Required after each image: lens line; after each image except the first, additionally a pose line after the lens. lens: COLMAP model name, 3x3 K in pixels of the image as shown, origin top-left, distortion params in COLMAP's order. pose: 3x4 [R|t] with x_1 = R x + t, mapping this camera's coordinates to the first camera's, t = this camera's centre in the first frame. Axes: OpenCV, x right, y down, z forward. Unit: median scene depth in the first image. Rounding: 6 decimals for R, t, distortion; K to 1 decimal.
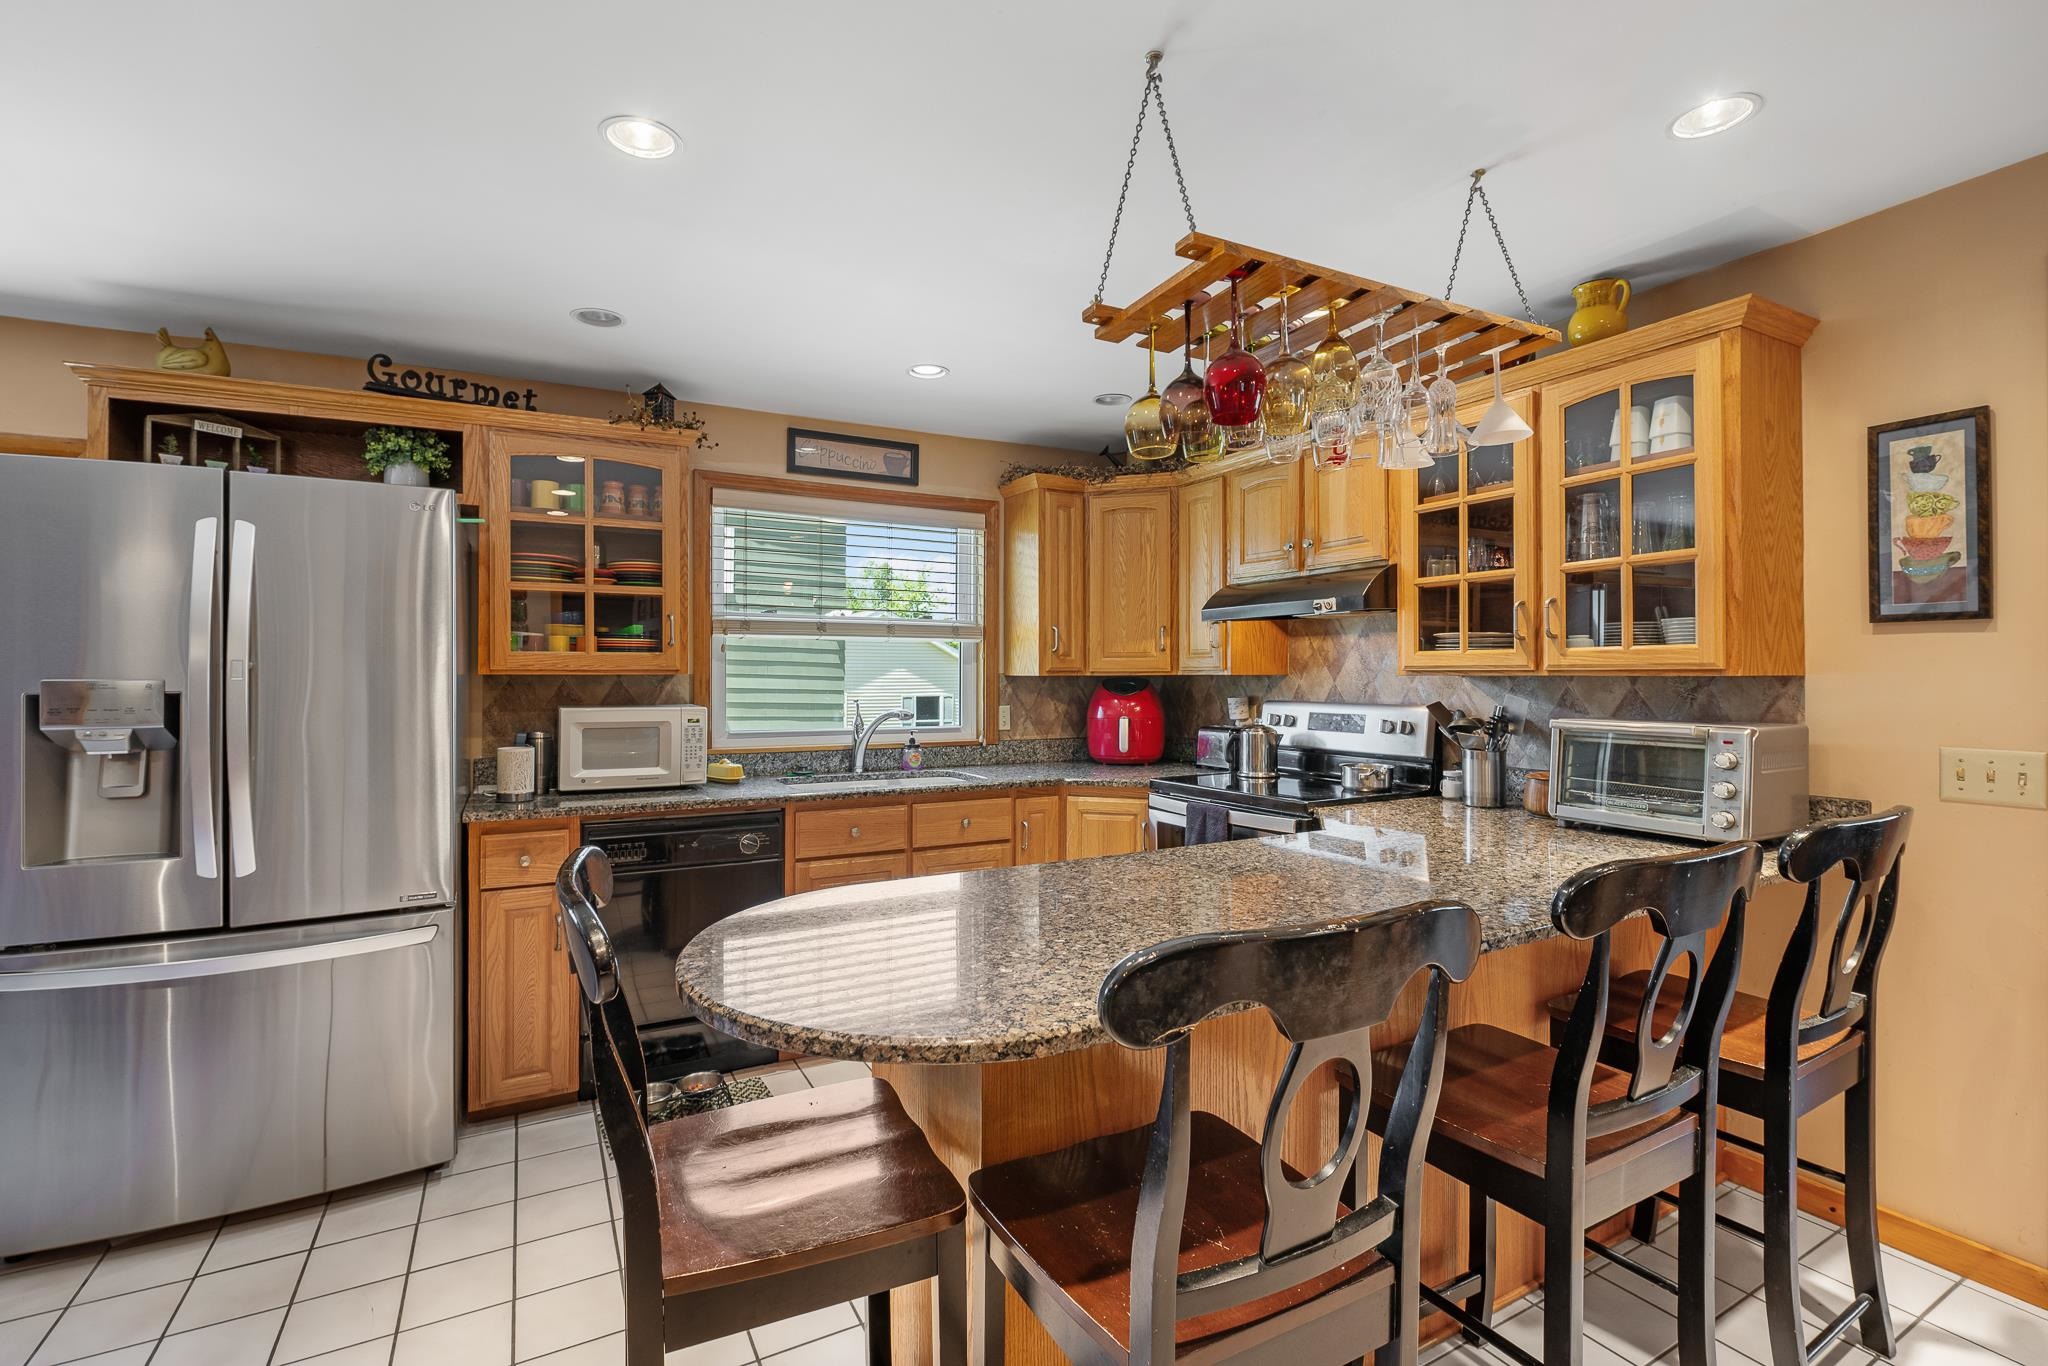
lens RADIAL K [[908.1, 0, 1025.6], [0, 908.1, 669.1], [0, 0, 1]] dist [-0.012004, -0.000348]
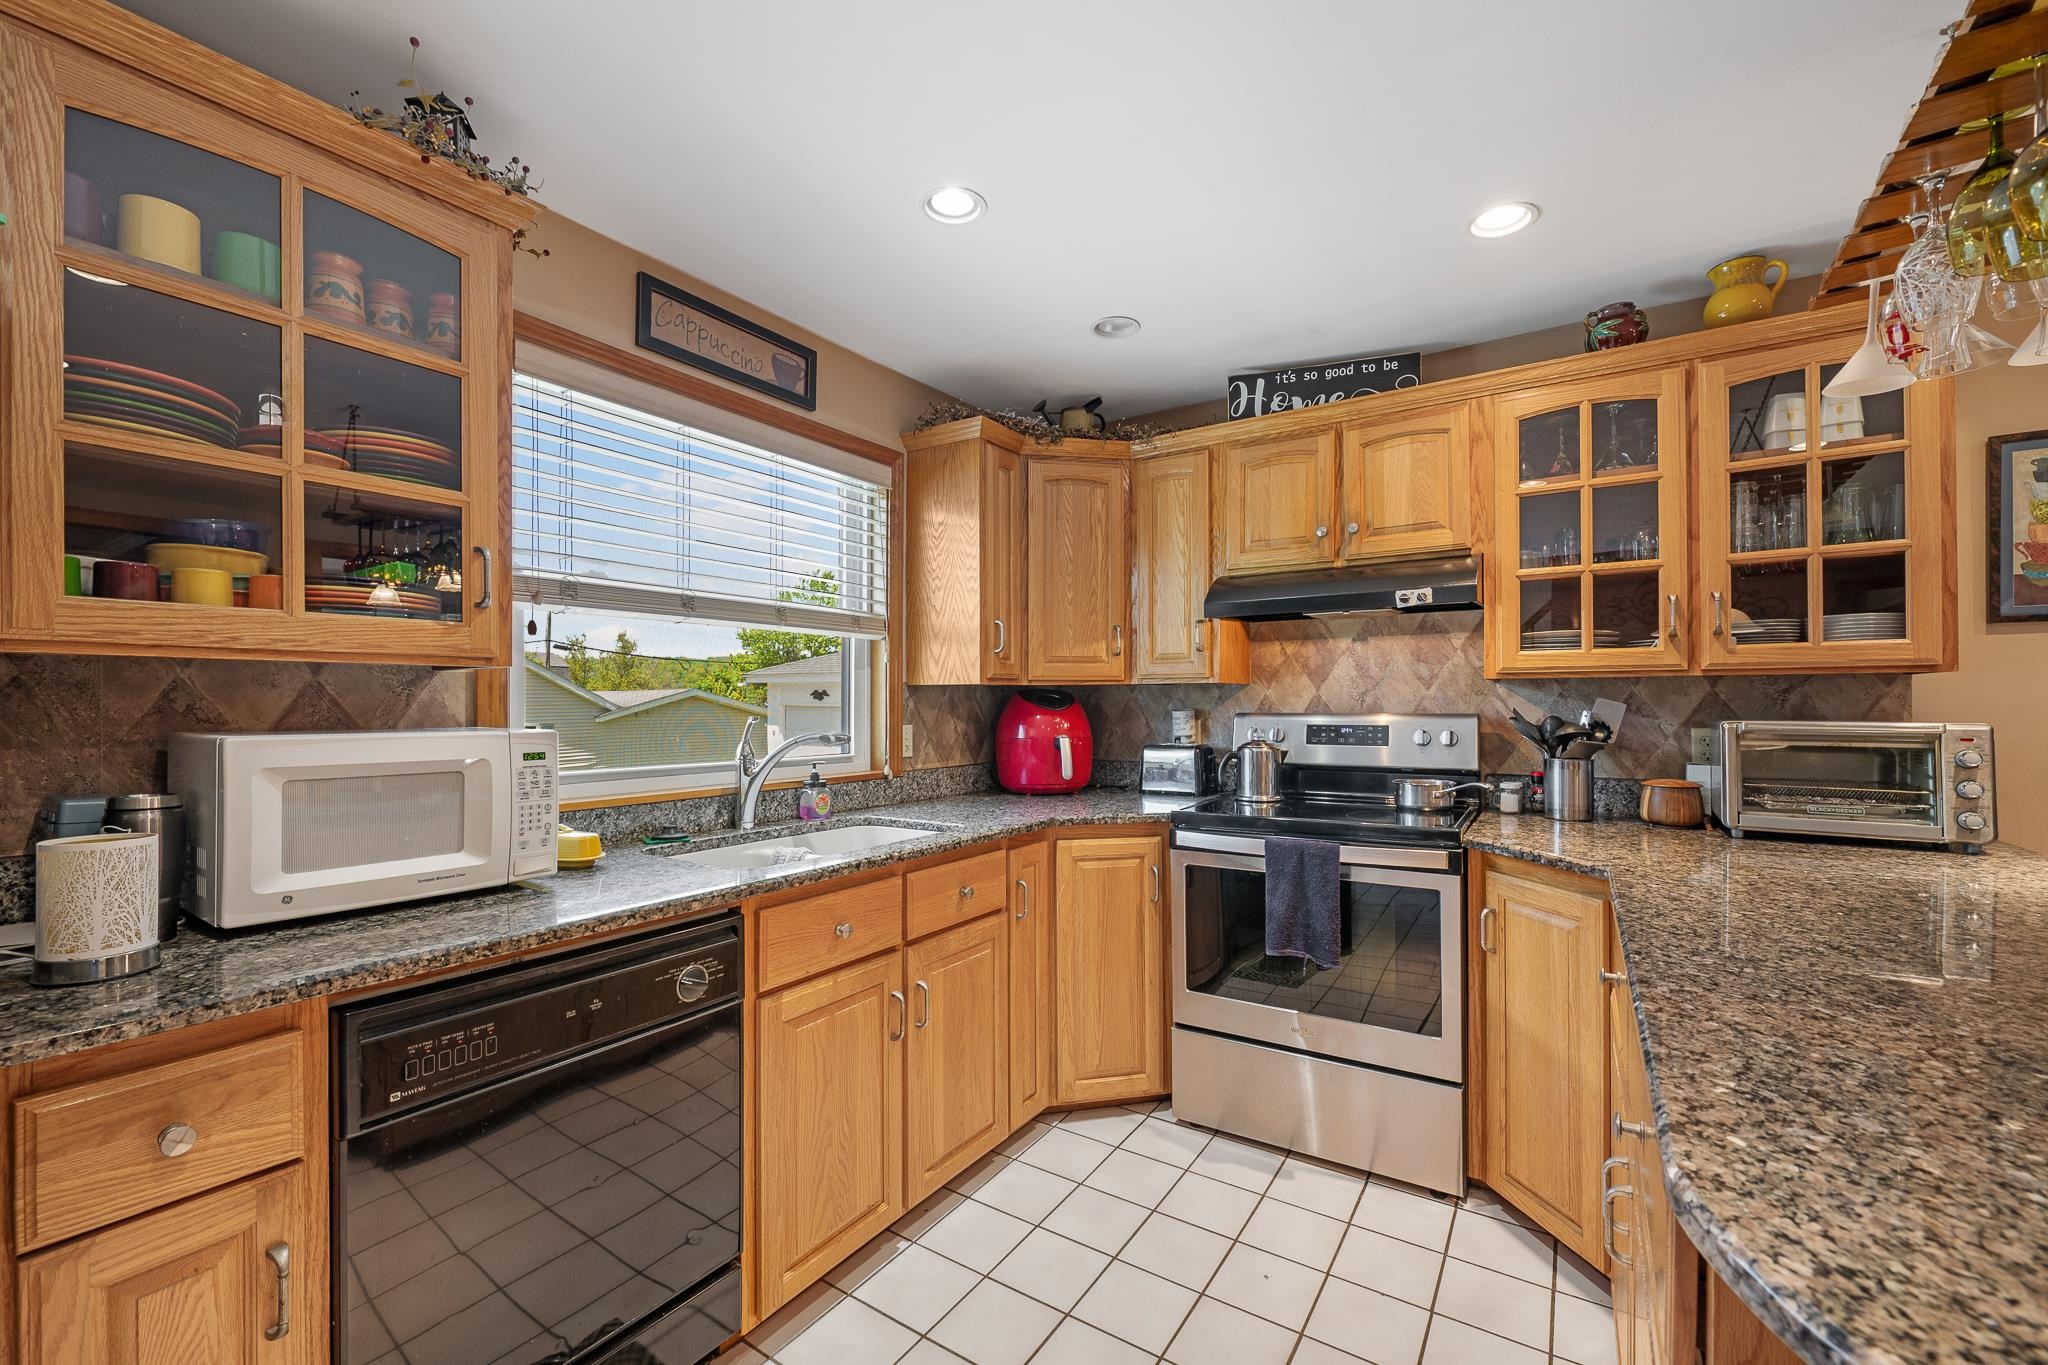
lens RADIAL K [[824.3, 0, 1023.1], [0, 824.3, 700.2], [0, 0, 1]] dist [-0.010718, 0.000244]
pose [[0.885370, -0.001191, 0.464886, -0.311777], [0.000534, 0.999999, 0.001545, 0.022630], [-0.464887, -0.001120, 0.885369, 0.420319]]
